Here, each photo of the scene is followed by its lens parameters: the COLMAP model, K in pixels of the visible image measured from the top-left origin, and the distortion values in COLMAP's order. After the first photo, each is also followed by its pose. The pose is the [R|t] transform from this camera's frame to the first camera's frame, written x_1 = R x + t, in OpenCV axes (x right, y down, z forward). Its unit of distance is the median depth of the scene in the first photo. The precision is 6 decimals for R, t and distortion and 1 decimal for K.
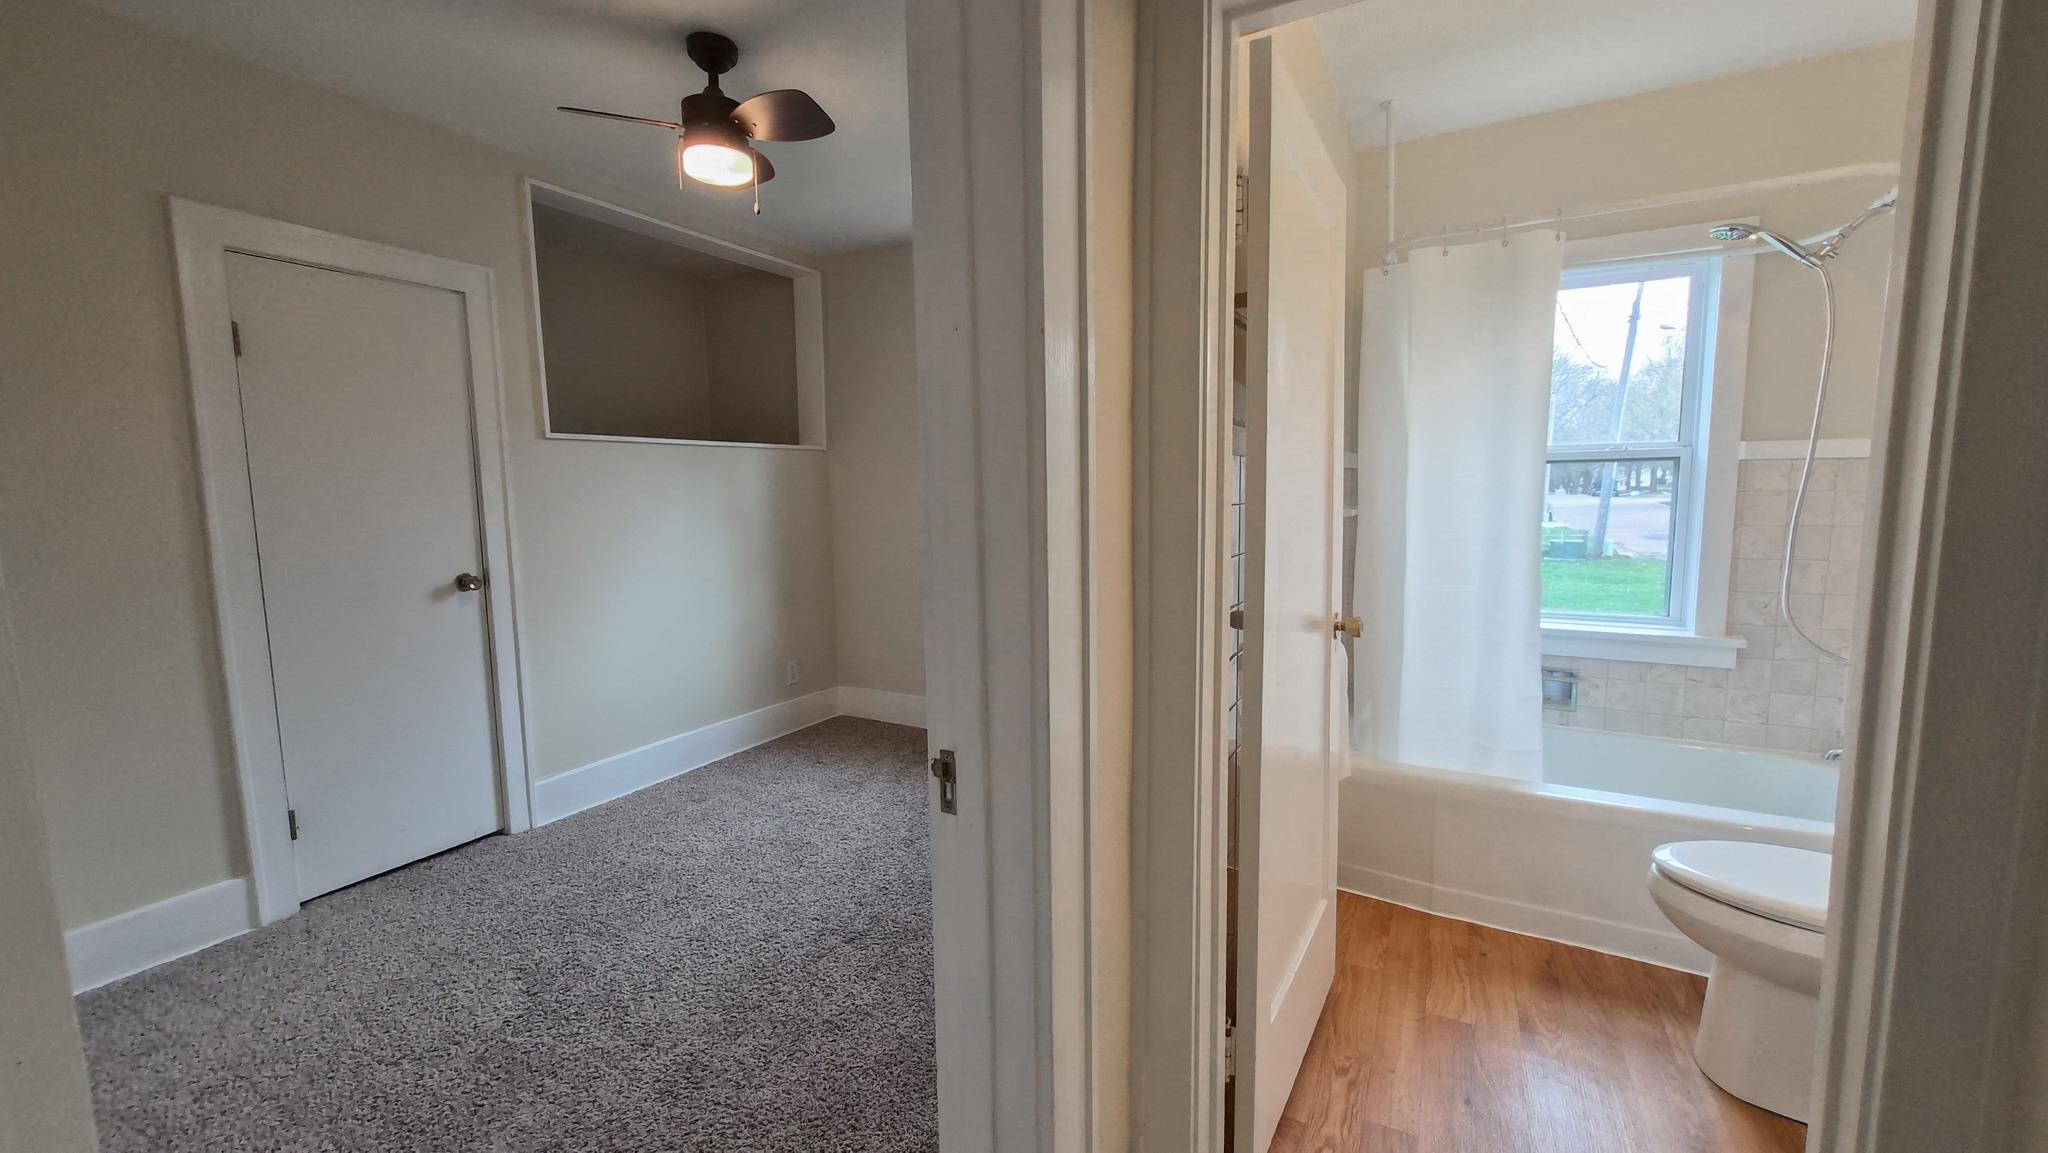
lens RADIAL K [[803.2, 0, 1024.6], [0, 803.2, 568.5], [0, 0, 1]] dist [-0.003567, -0.000524]
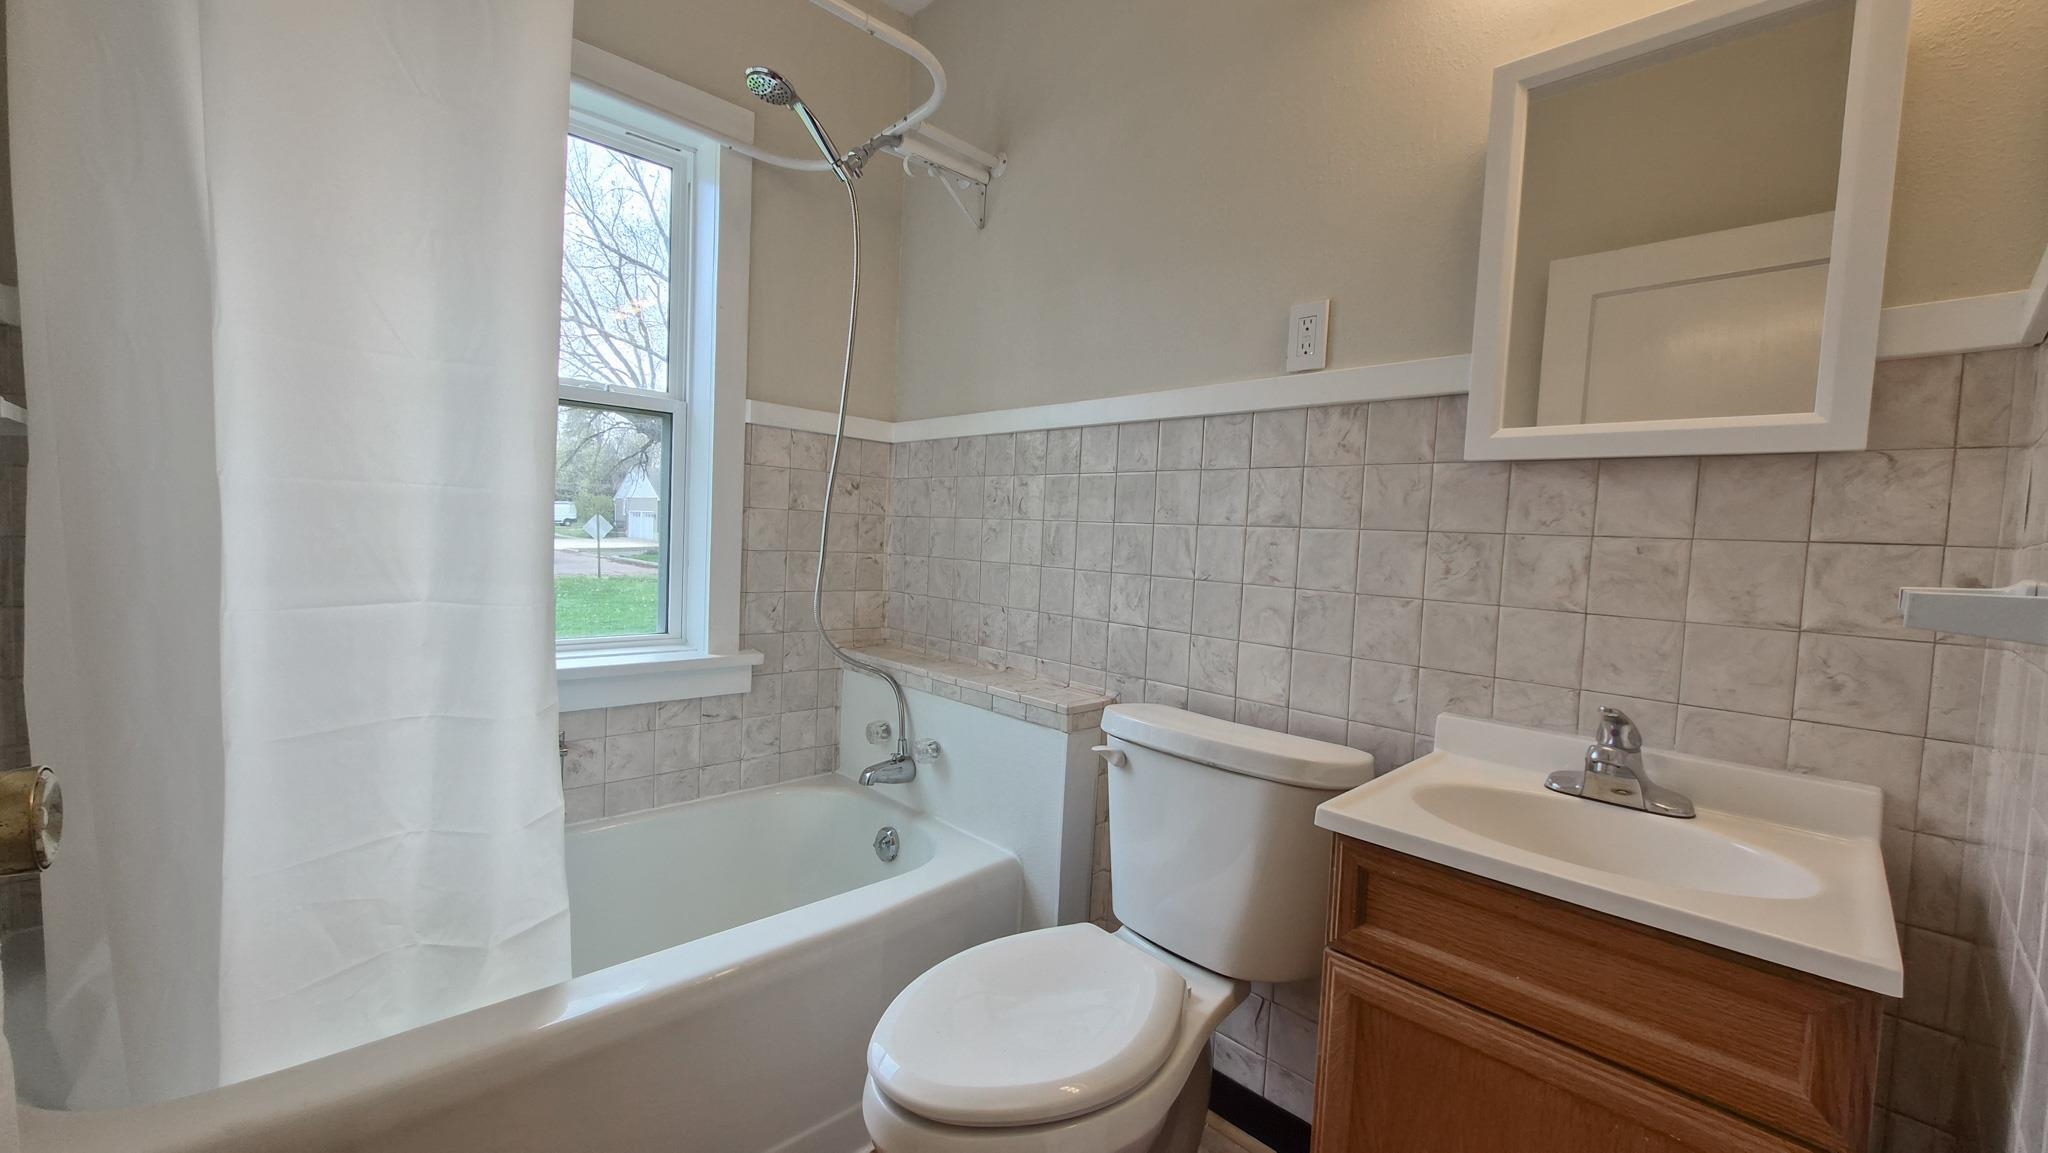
lens RADIAL K [[803.2, 0, 1020.7], [0, 803.2, 574.8], [0, 0, 1]] dist [-0.003567, -0.000524]
pose [[0.291159, -0.021269, 0.956438, 0.220527], [0.048609, 0.998790, 0.007414, 0.018767], [-0.955439, 0.044332, 0.291841, 0.517285]]
